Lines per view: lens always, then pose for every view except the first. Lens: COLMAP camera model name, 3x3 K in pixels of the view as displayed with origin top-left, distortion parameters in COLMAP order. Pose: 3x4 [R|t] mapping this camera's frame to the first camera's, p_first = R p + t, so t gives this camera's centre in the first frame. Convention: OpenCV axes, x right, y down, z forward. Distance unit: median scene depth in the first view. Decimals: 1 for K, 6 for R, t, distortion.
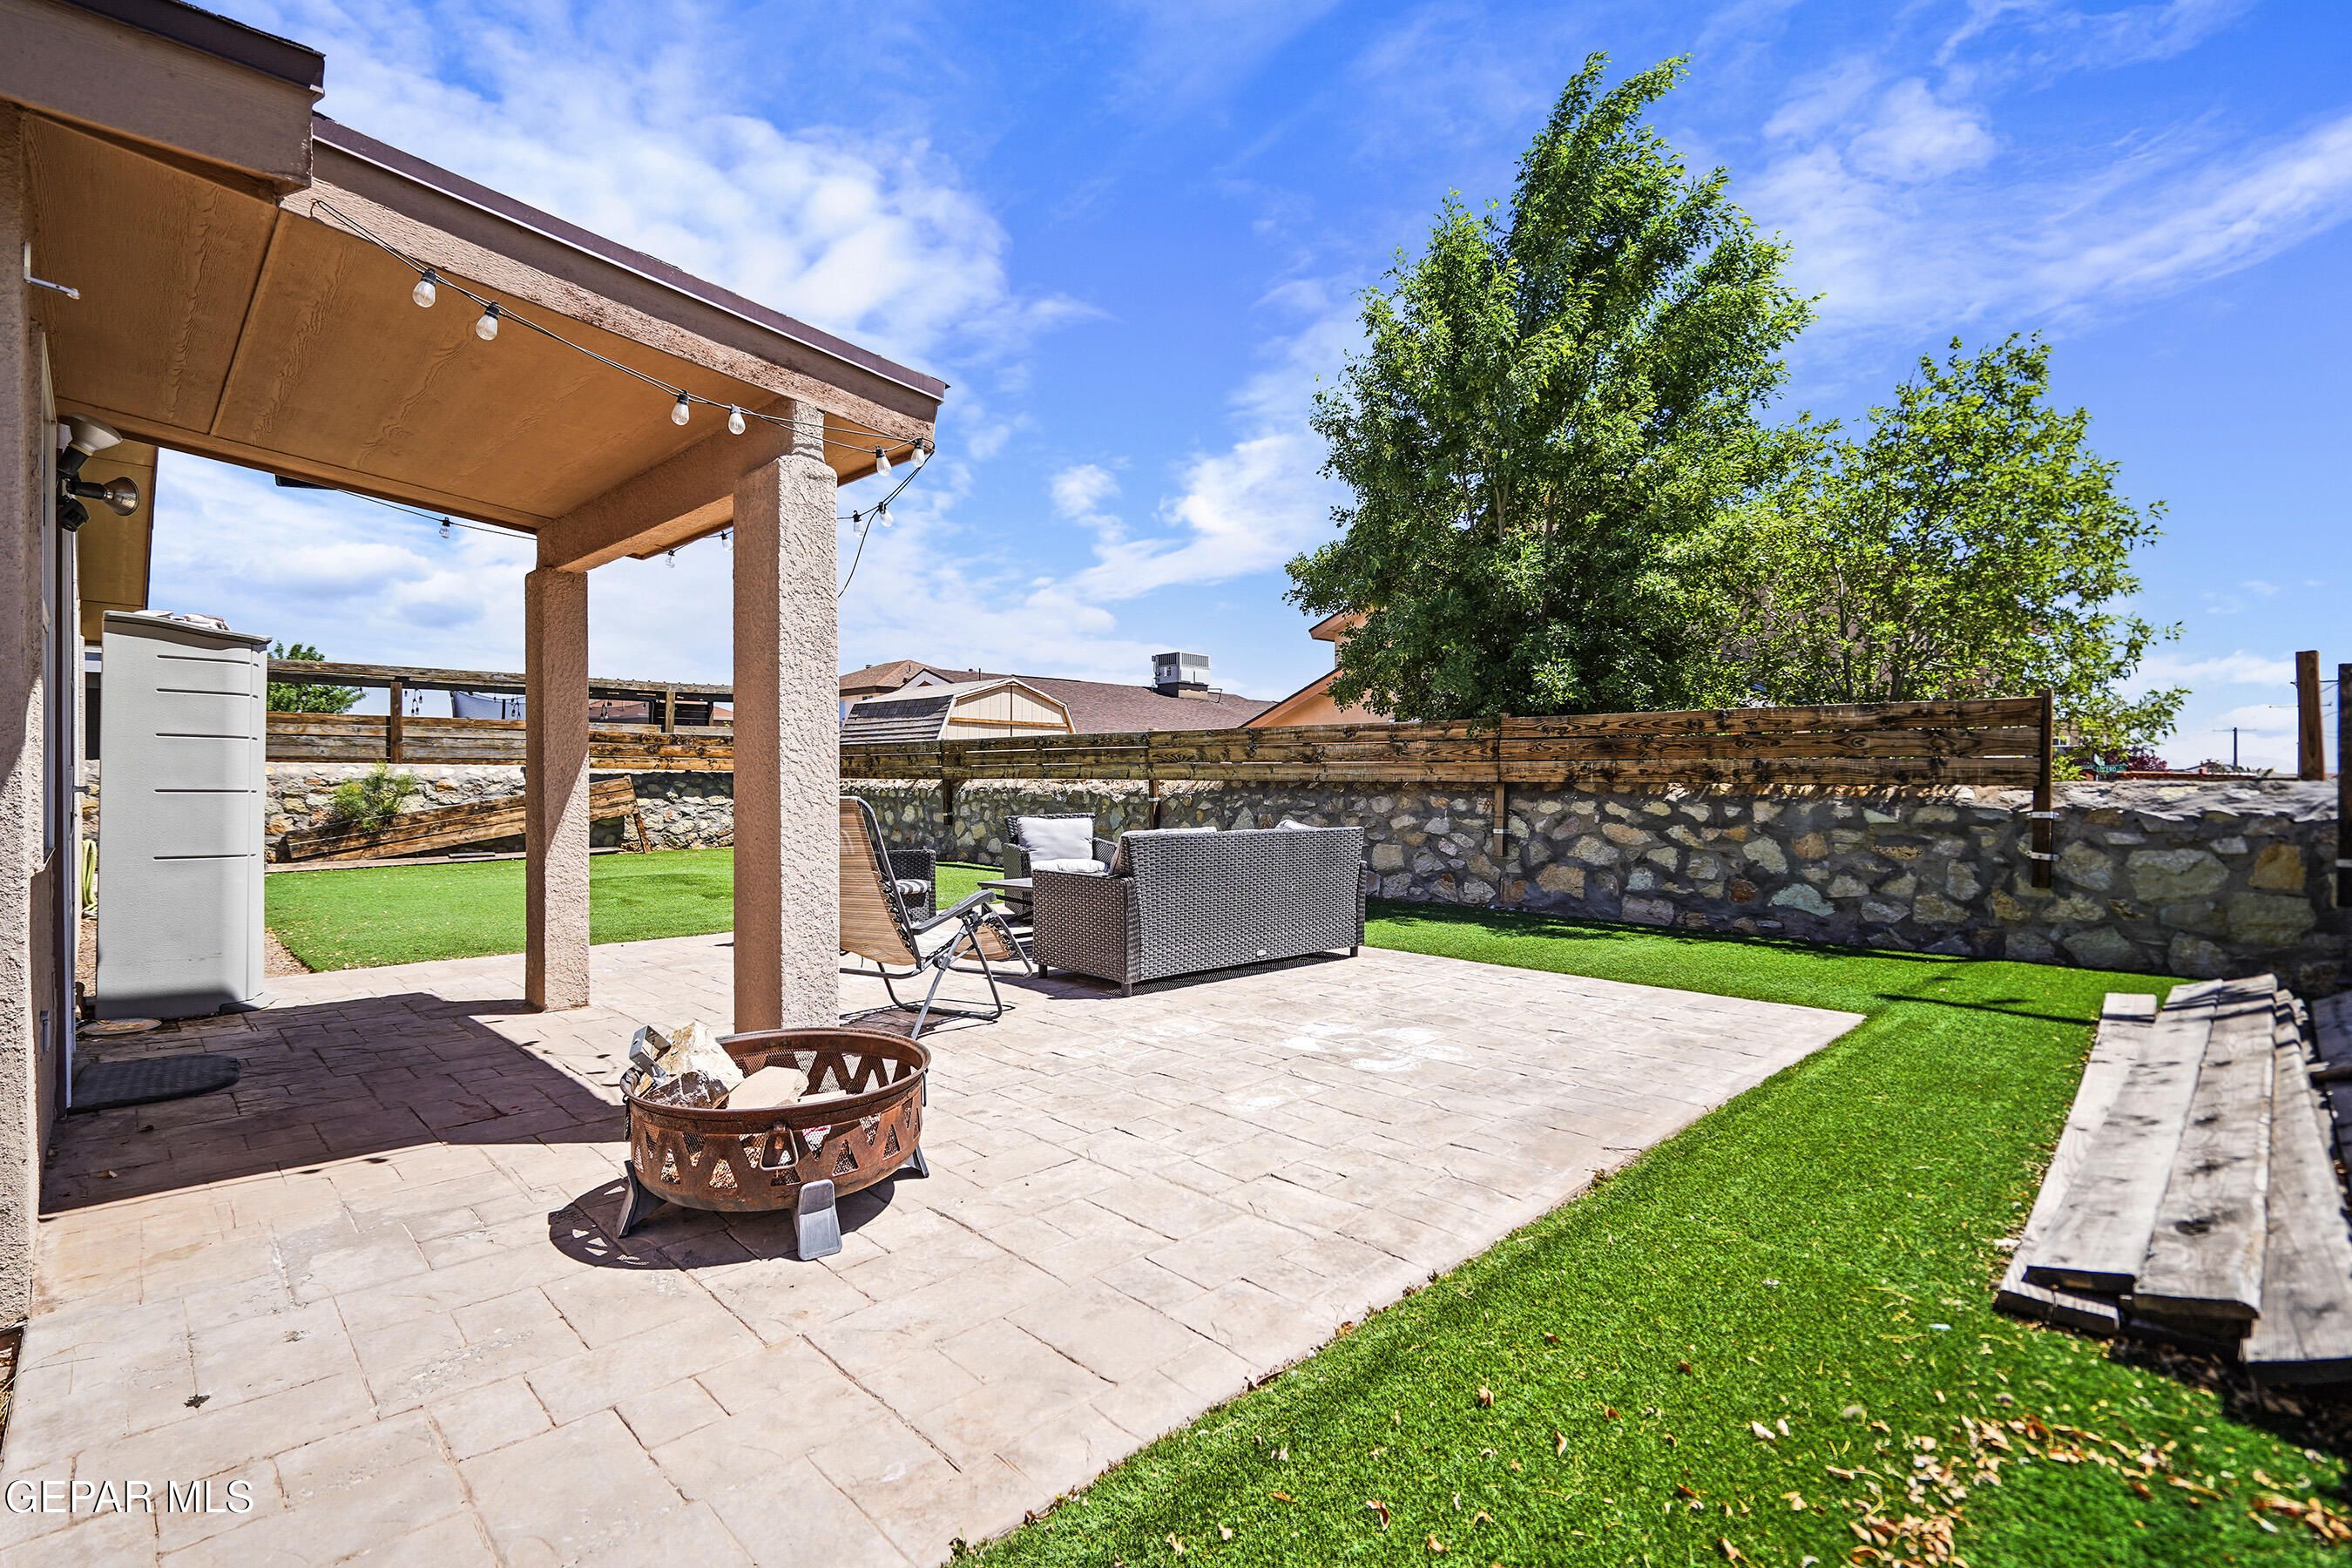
lens RADIAL K [[1089.3, 0, 1168.0], [0, 1089.3, 787.1], [0, 0, 1]] dist [-0.000496, 0.000352]
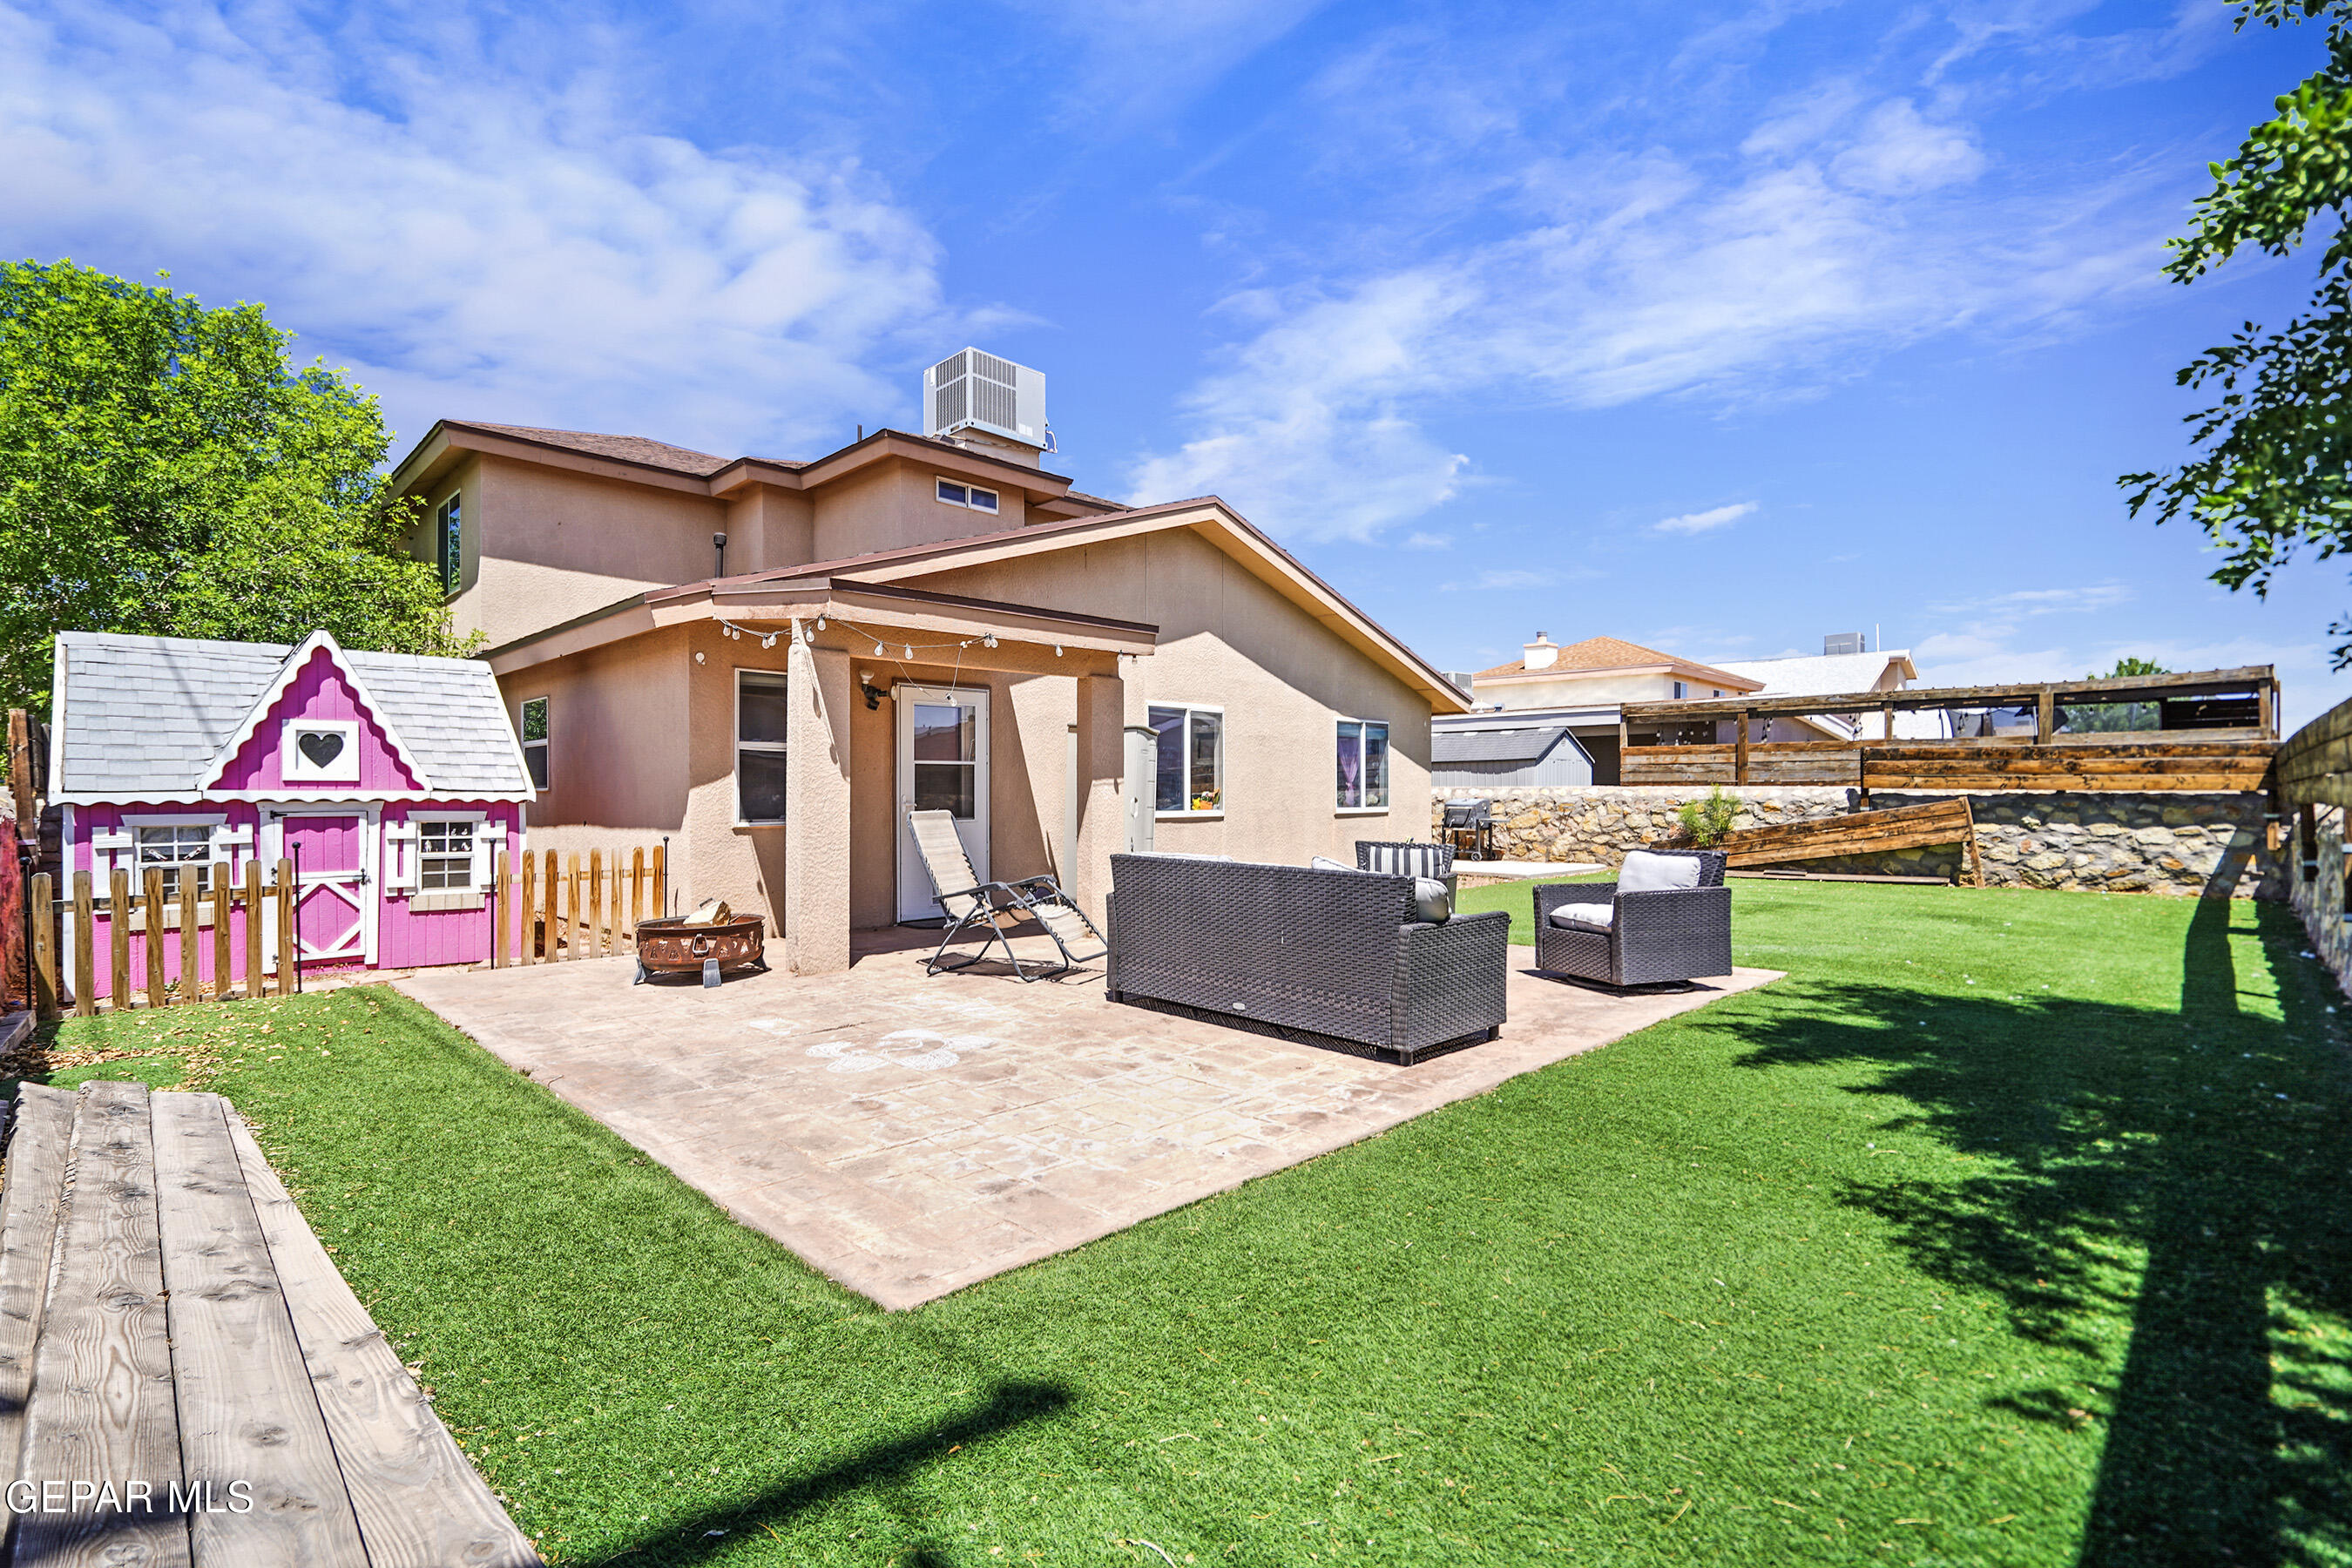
lens RADIAL K [[1089.3, 0, 1168.0], [0, 1089.3, 787.1], [0, 0, 1]] dist [-0.000496, 0.000352]
pose [[0.010727, -0.007636, -0.999913, 0.423288], [-0.010089, 0.999919, -0.007744, -0.006361], [0.999892, 0.010171, 0.010649, 0.415762]]
